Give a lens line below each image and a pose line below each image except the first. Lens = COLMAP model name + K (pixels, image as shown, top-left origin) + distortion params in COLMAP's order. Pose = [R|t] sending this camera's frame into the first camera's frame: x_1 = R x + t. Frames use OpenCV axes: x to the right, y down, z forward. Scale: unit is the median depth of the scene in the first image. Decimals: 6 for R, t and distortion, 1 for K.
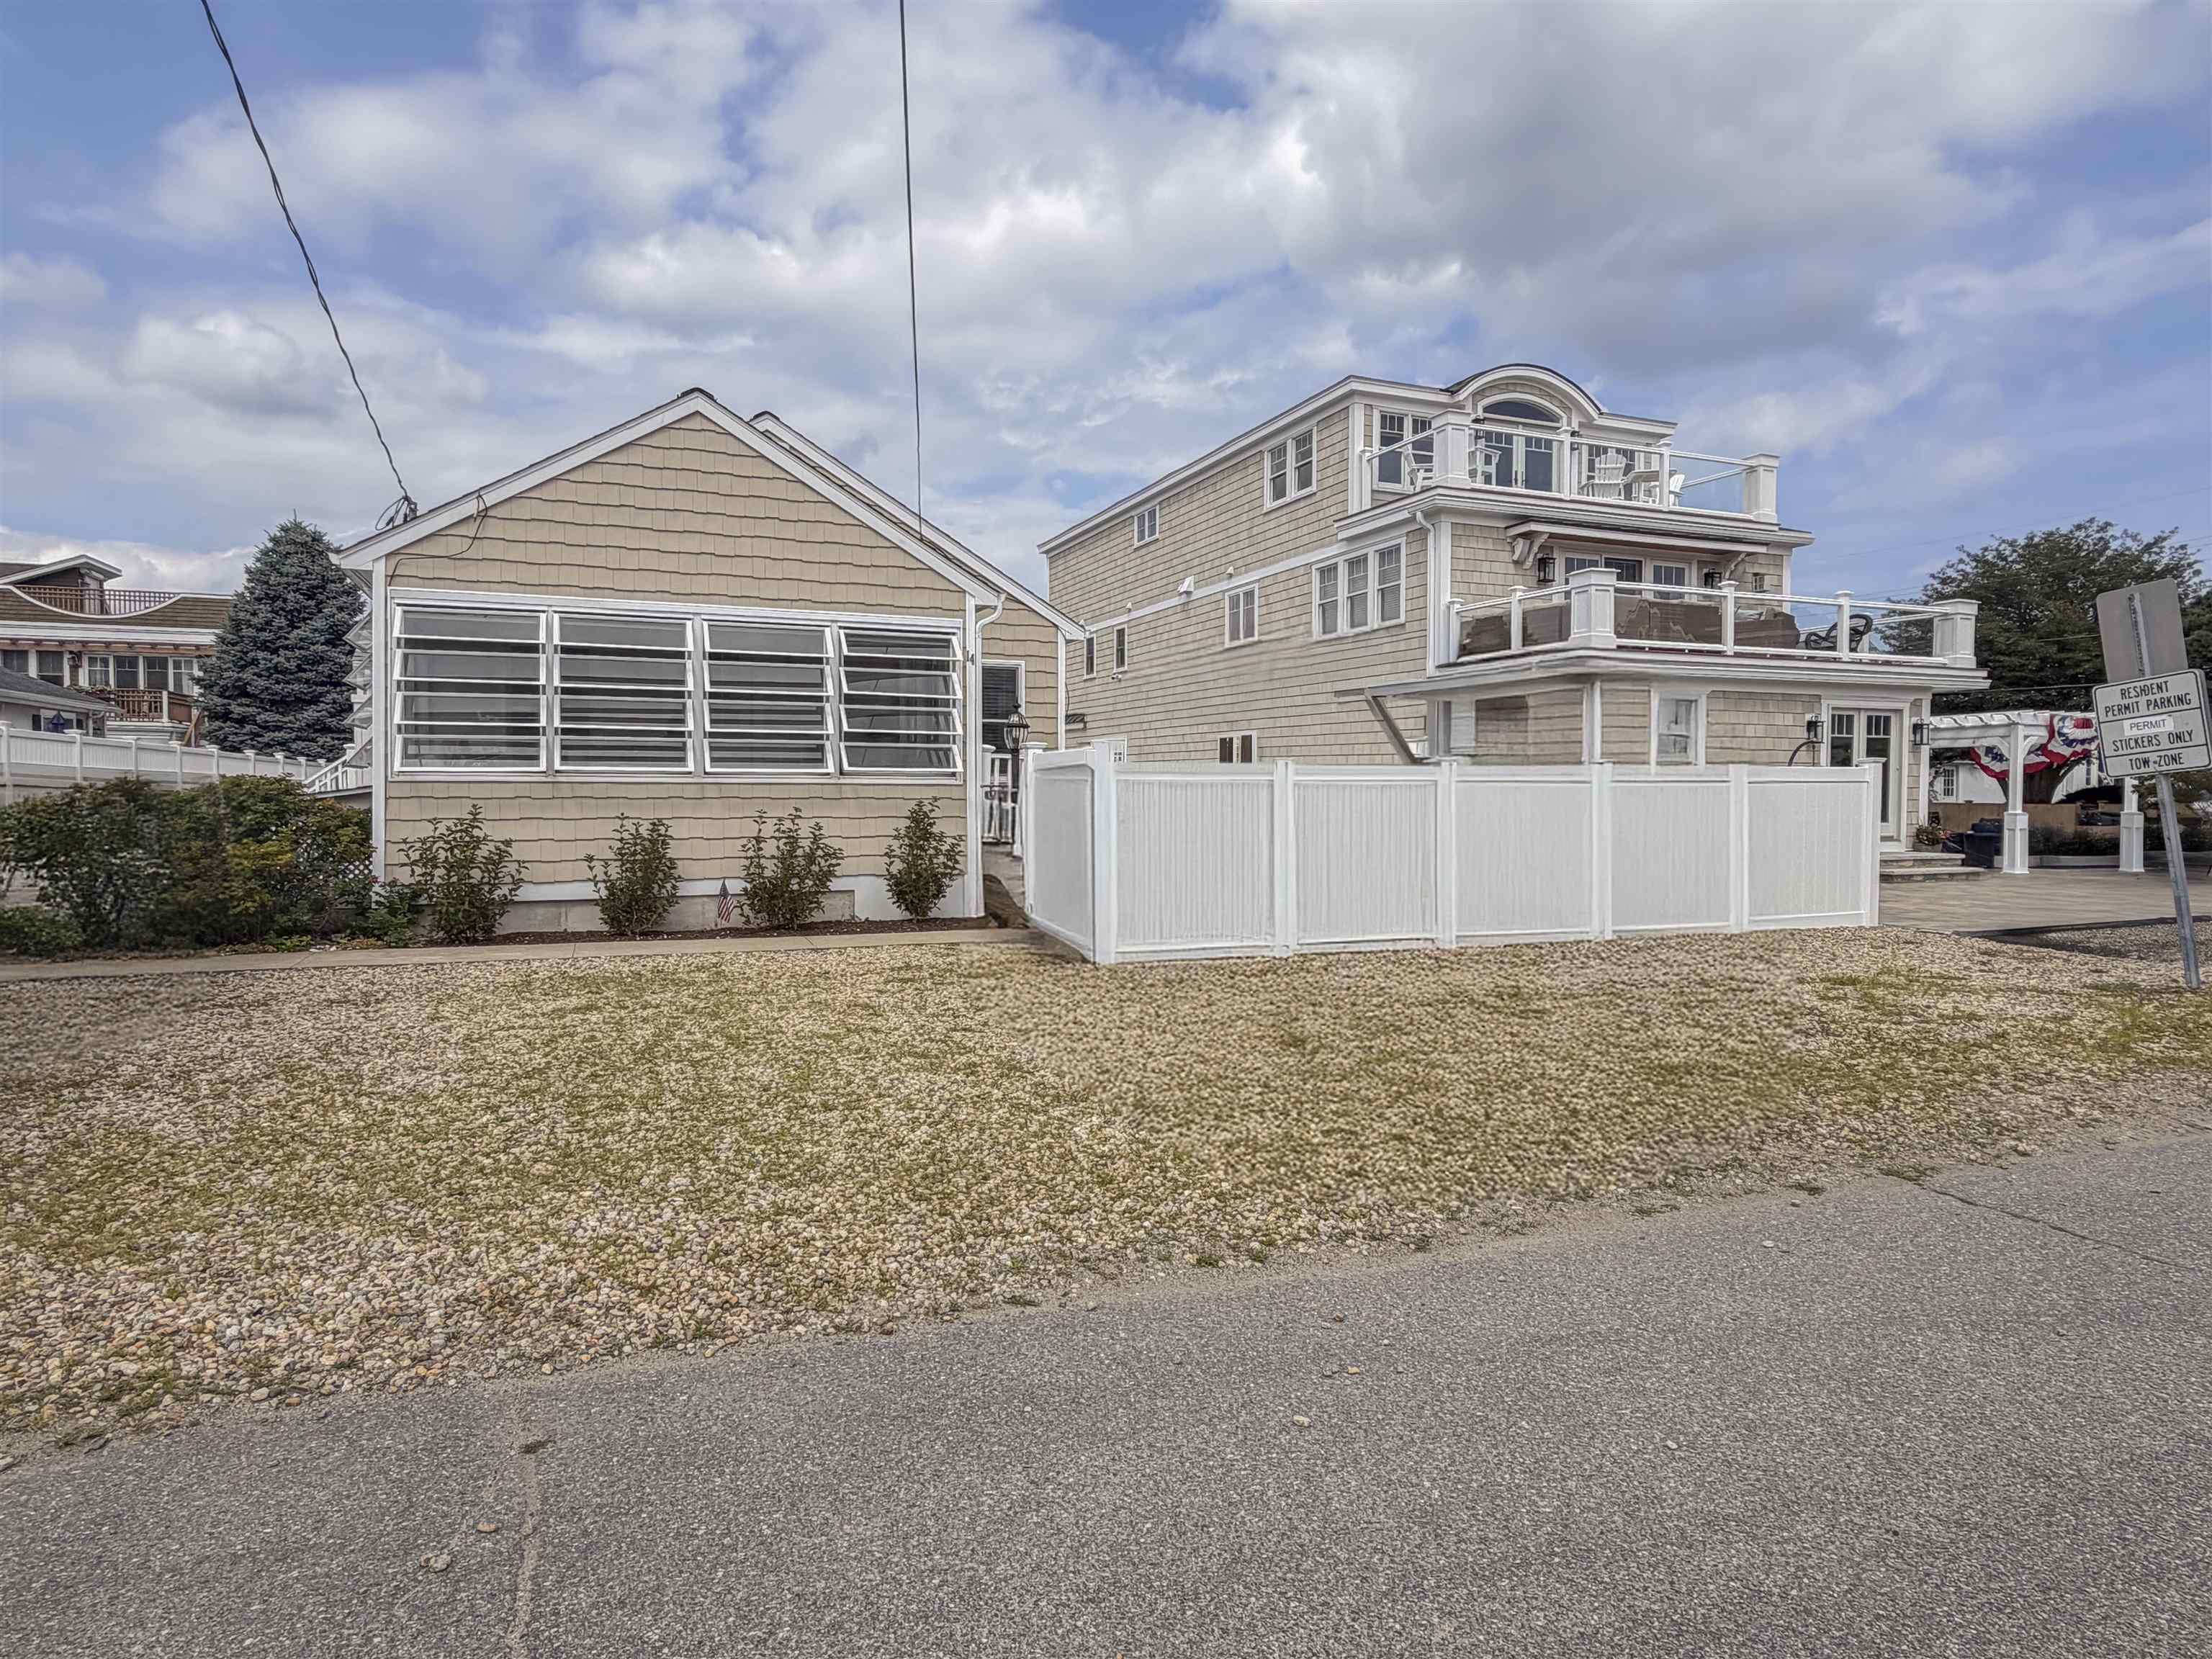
lens RADIAL K [[1311.4, 0, 1157.8], [0, 1311.4, 865.0], [0, 0, 1]] dist [-0.006371, -0.002591]
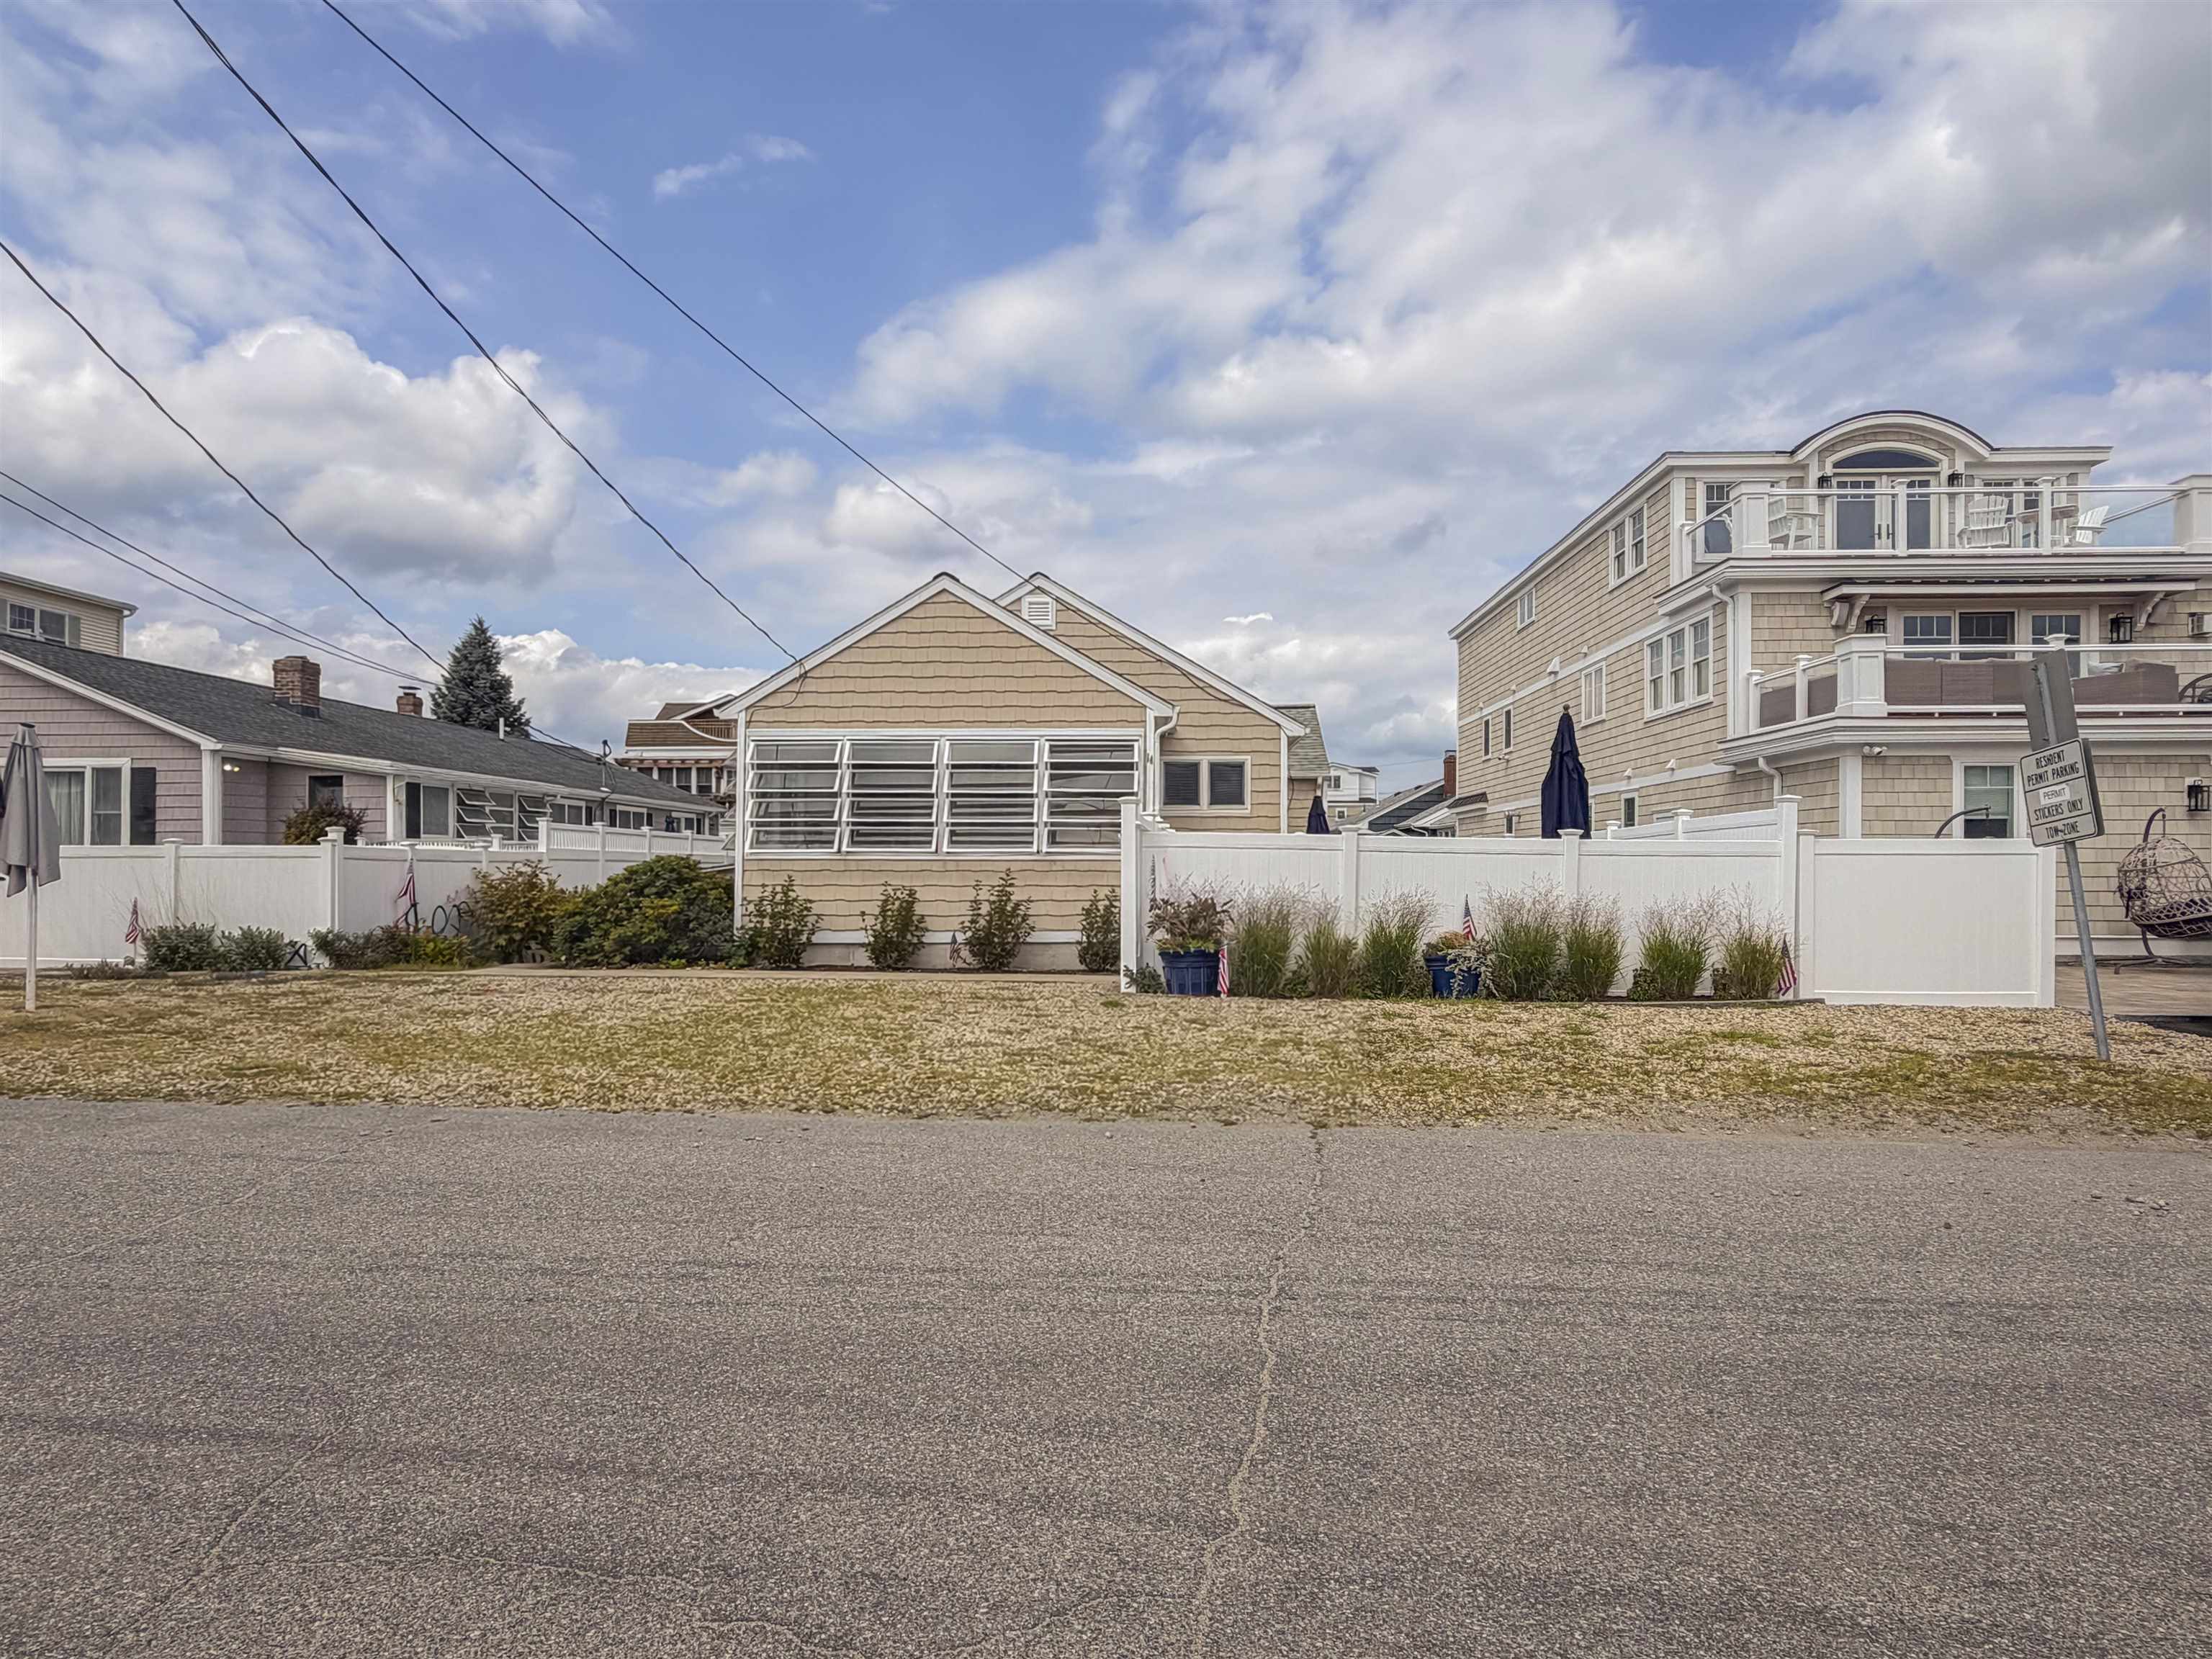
lens RADIAL K [[1315.6, 0, 1103.7], [0, 1315.6, 893.7], [0, 0, 1]] dist [-0.008655, -0.003665]
pose [[0.896180, 0.007870, -0.443620, 0.222819], [-0.025308, 0.999122, -0.033402, 0.007439], [0.442967, 0.041161, 0.895592, -0.078419]]
